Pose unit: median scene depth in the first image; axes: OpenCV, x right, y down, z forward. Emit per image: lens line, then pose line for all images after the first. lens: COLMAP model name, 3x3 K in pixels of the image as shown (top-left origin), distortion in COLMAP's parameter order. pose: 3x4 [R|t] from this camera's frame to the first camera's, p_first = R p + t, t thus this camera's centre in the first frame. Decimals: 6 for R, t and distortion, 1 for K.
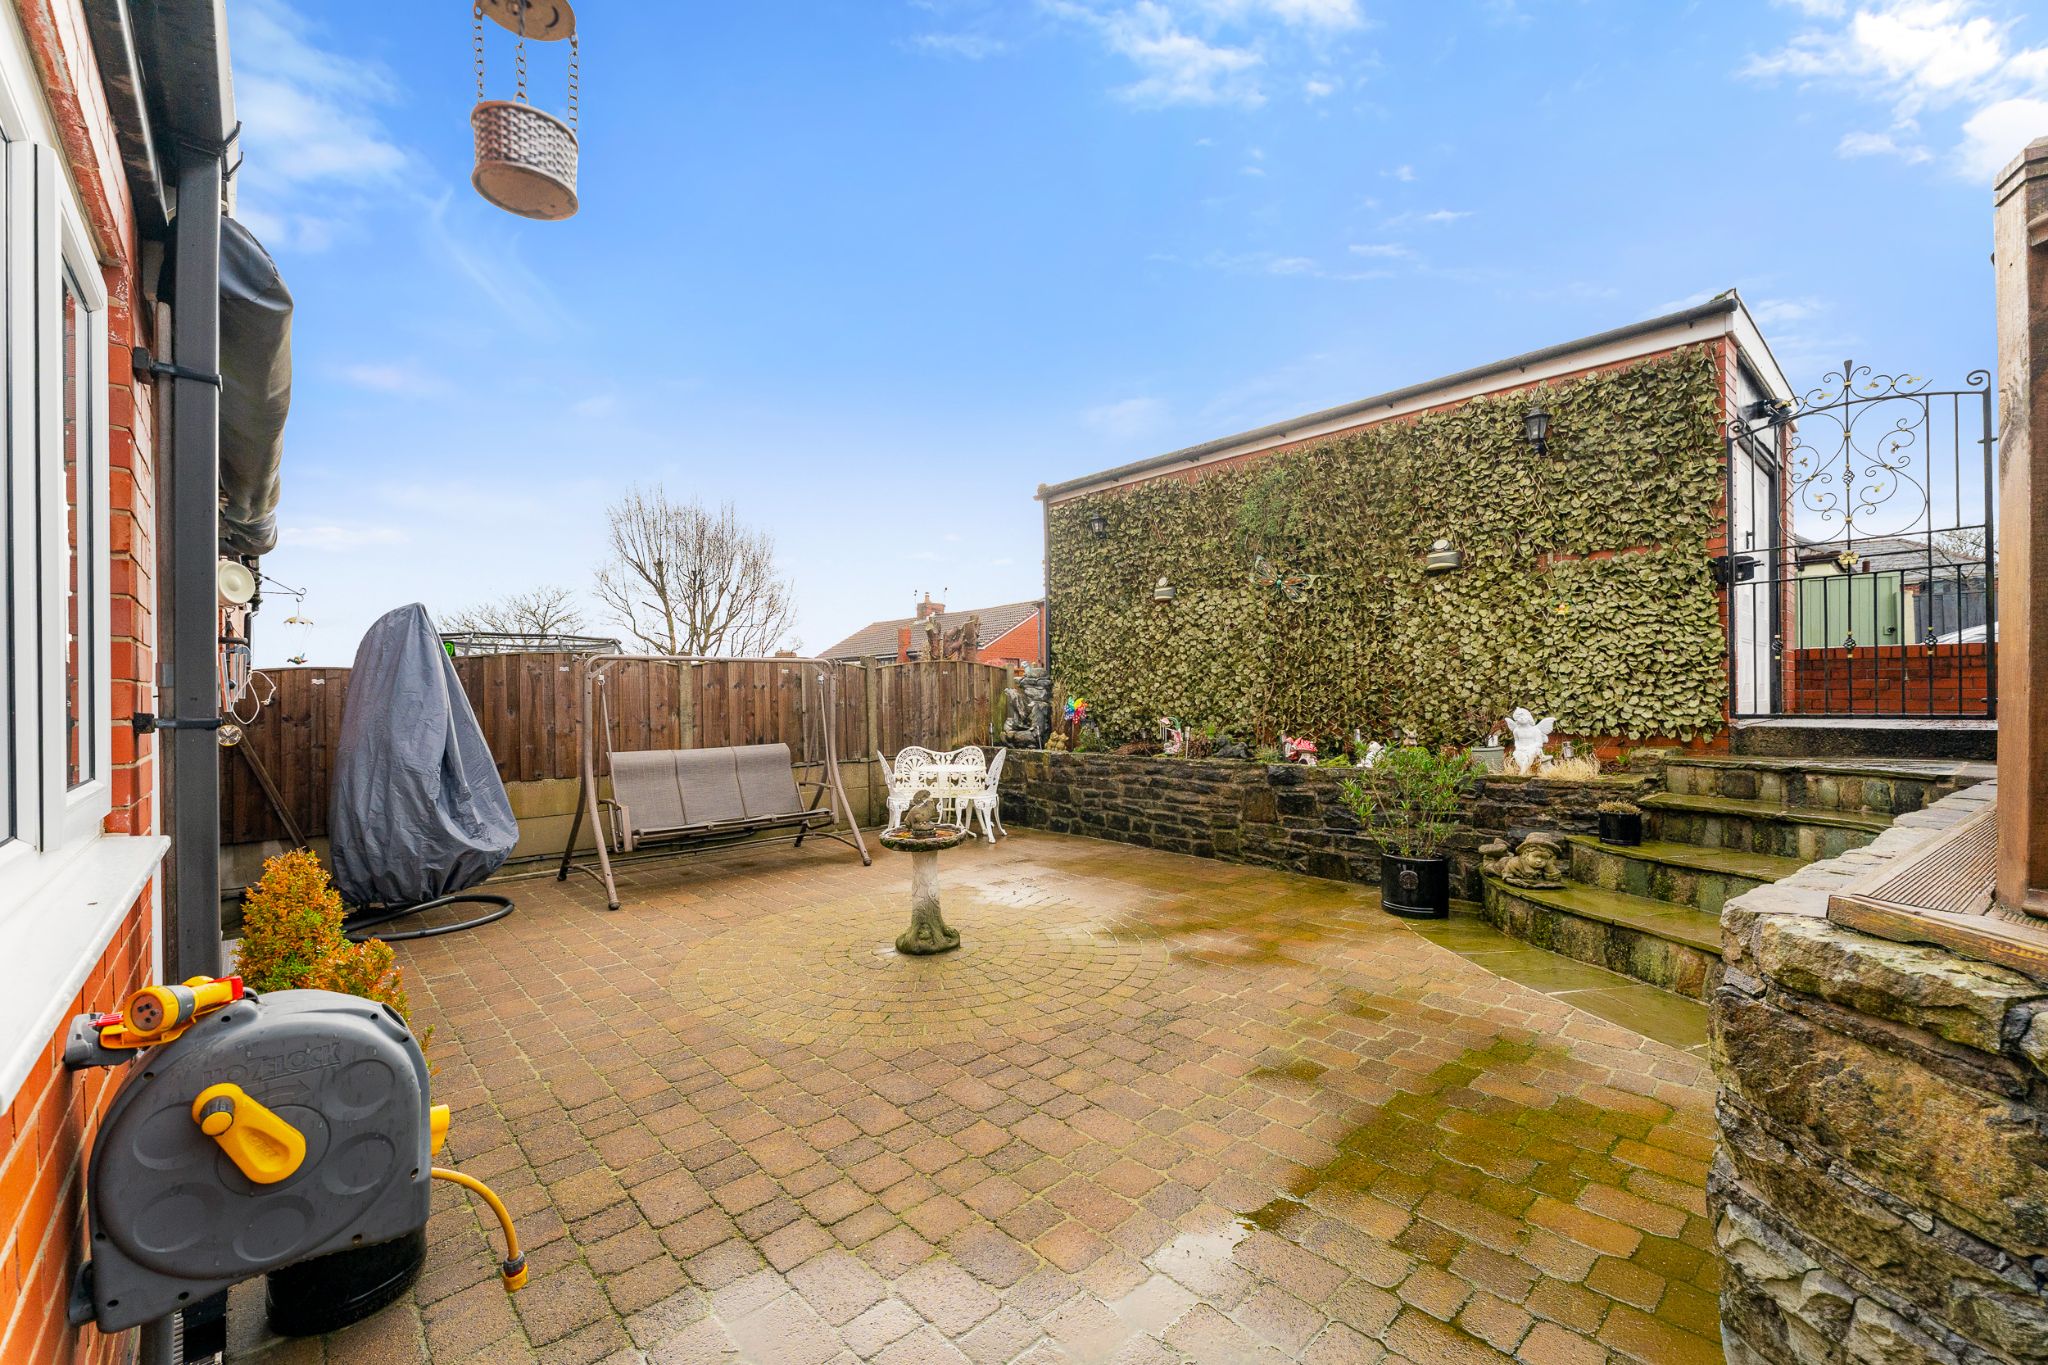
lens RADIAL K [[834.1, 0, 1024.0], [0, 834.1, 682.5], [0, 0, 1]] dist [0.001978, -0.000390]
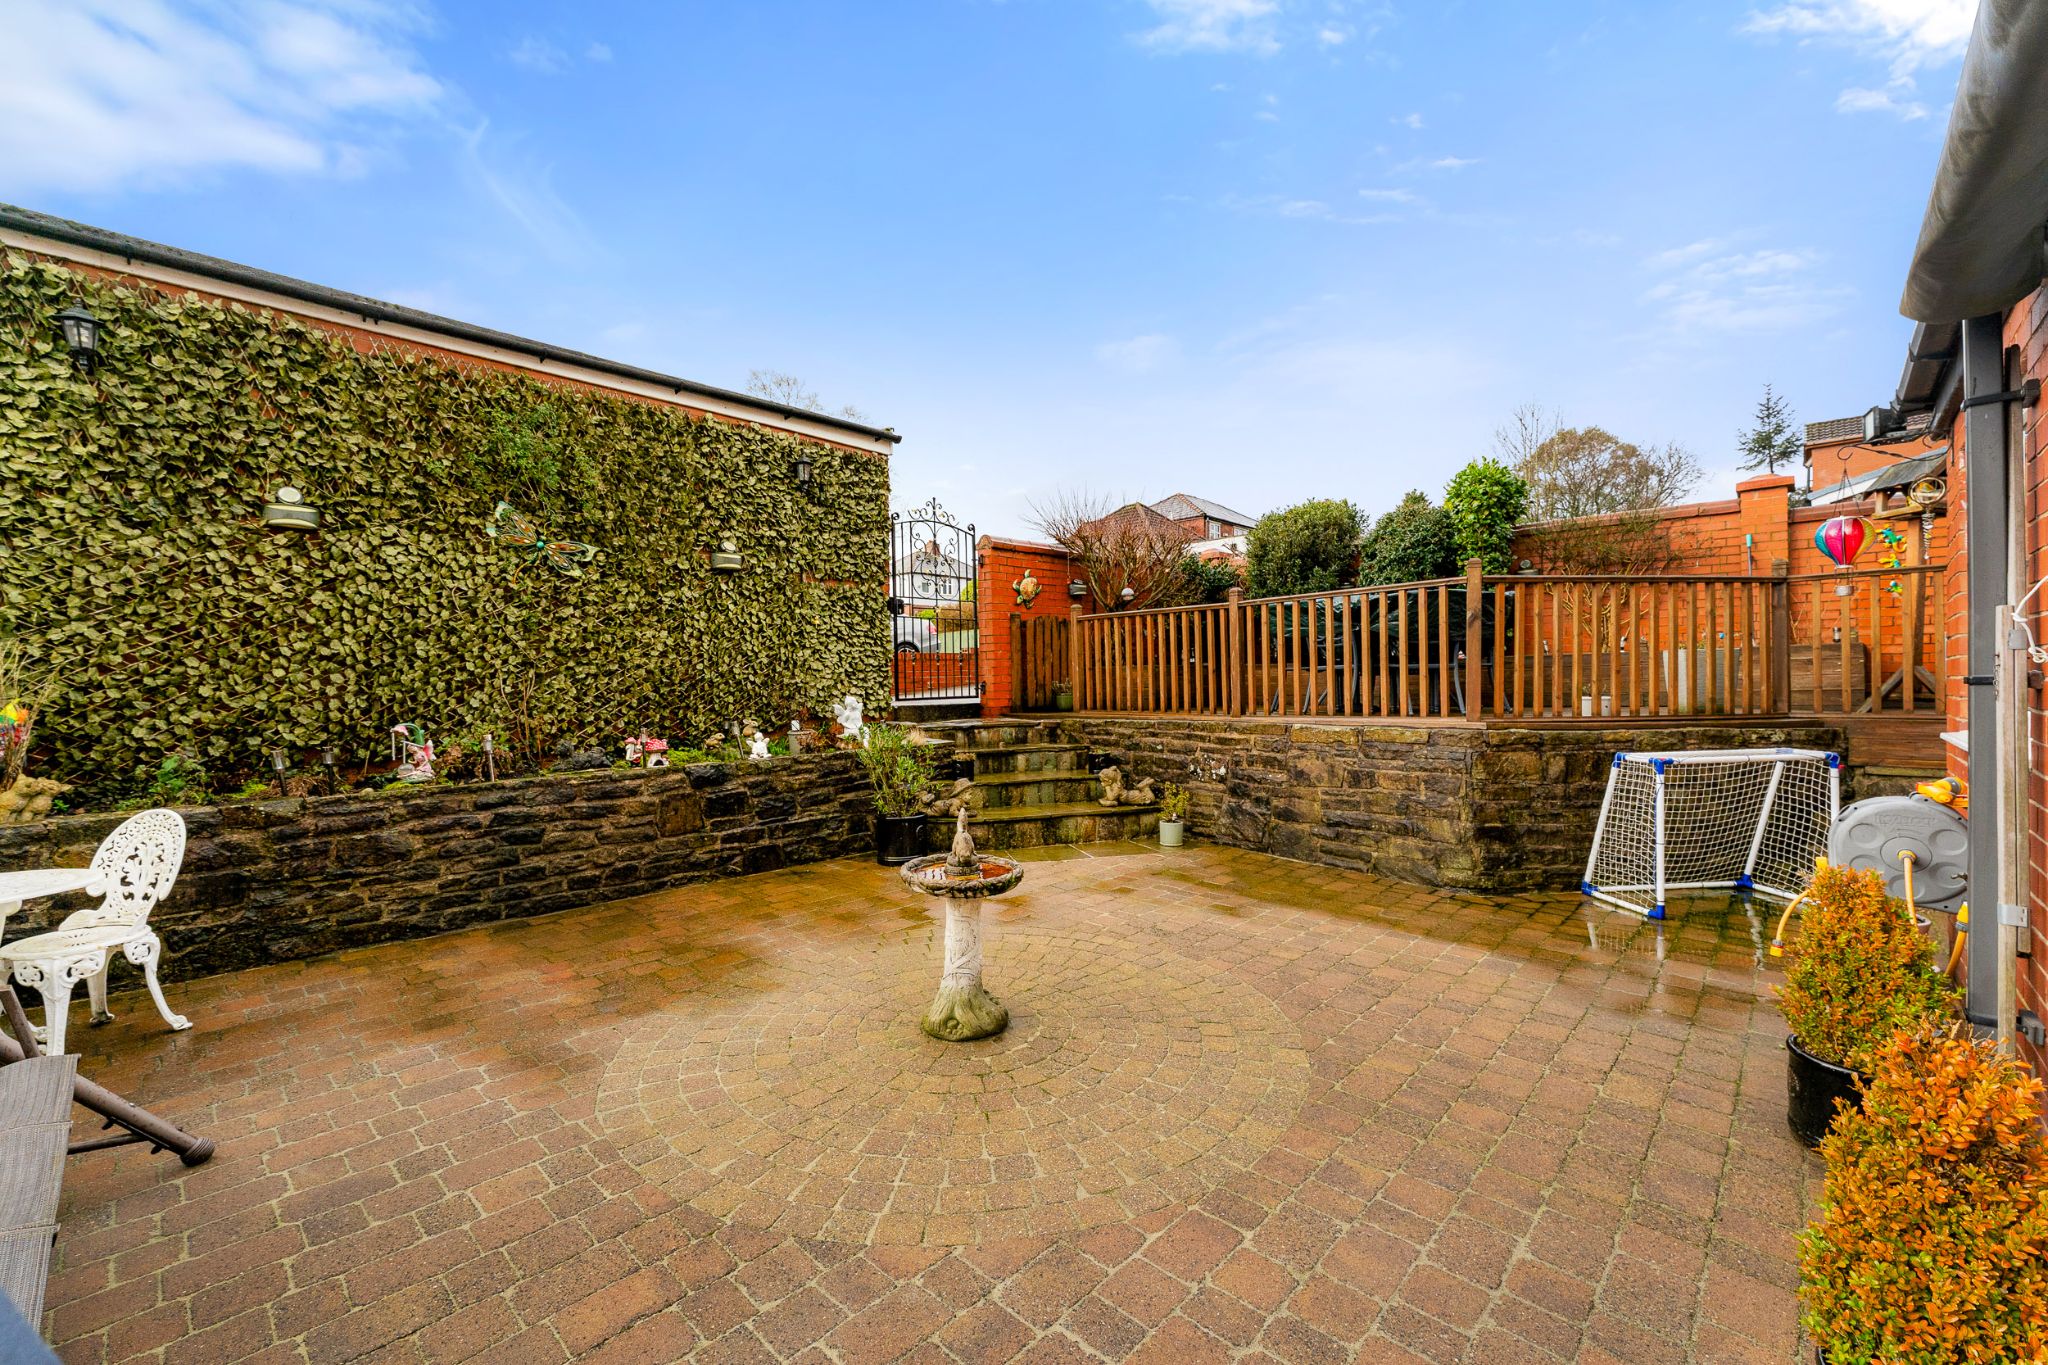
lens RADIAL K [[834.1, 0, 1024.0], [0, 834.1, 682.5], [0, 0, 1]] dist [0.001978, -0.000390]
pose [[-0.072211, 0.010641, 0.997333, -0.630296], [-0.002329, 0.999939, -0.010837, 0.020618], [-0.997387, -0.003106, -0.072182, 0.747674]]
